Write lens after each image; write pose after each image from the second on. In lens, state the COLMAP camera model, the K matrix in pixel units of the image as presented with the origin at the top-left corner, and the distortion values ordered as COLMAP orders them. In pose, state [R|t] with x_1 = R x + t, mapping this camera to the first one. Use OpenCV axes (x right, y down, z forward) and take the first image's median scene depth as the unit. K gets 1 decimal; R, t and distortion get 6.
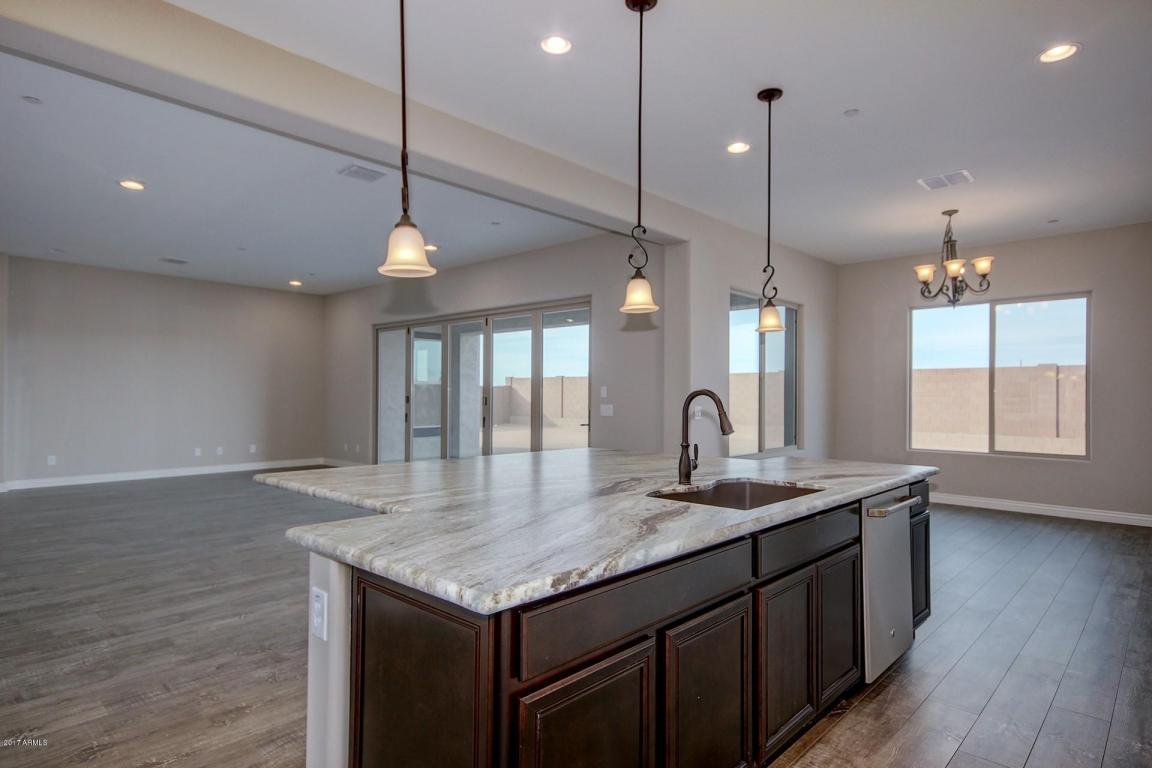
lens RADIAL K [[618.3, 0, 578.1], [0, 618.3, 385.1], [0, 0, 1]] dist [0.002736, 0.001605]
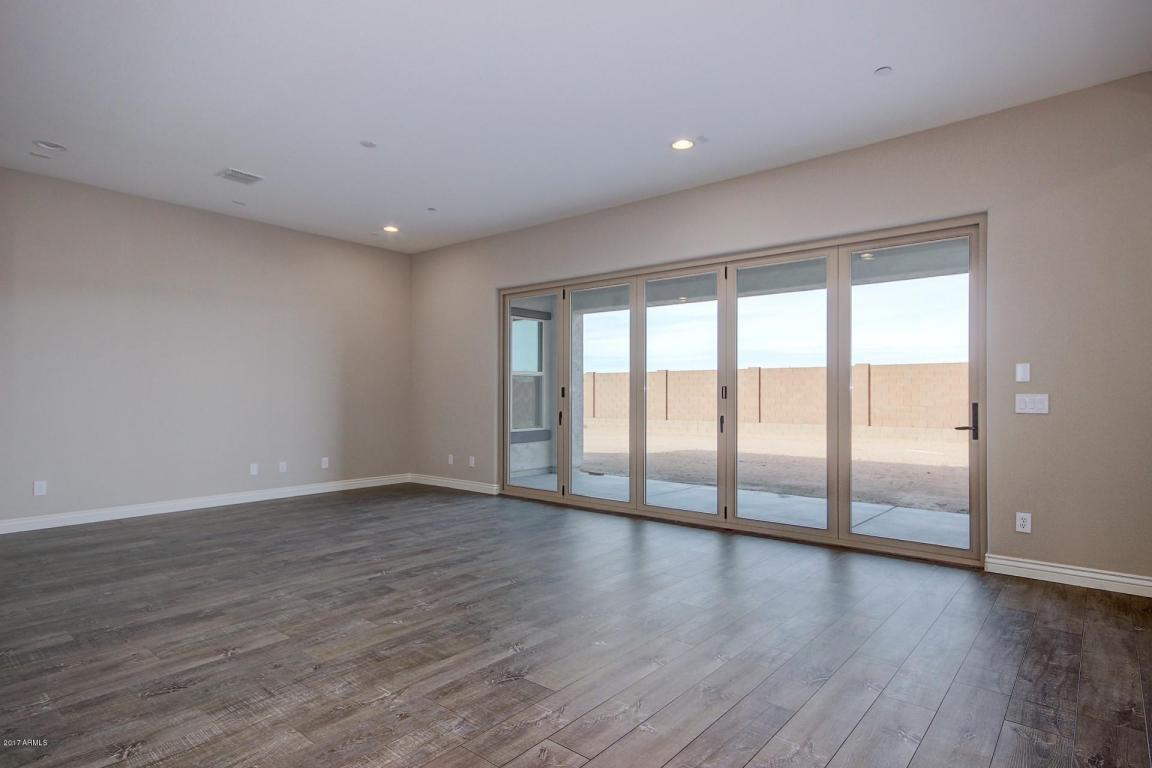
lens RADIAL K [[616.3, 0, 570.0], [0, 616.3, 373.9], [0, 0, 1]] dist [0.027880, -0.004631]
pose [[0.999009, 0.000841, 0.044494, -0.344451], [0.000026, 0.999810, -0.019484, 0.019241], [-0.044502, 0.019466, 0.998820, 0.345983]]
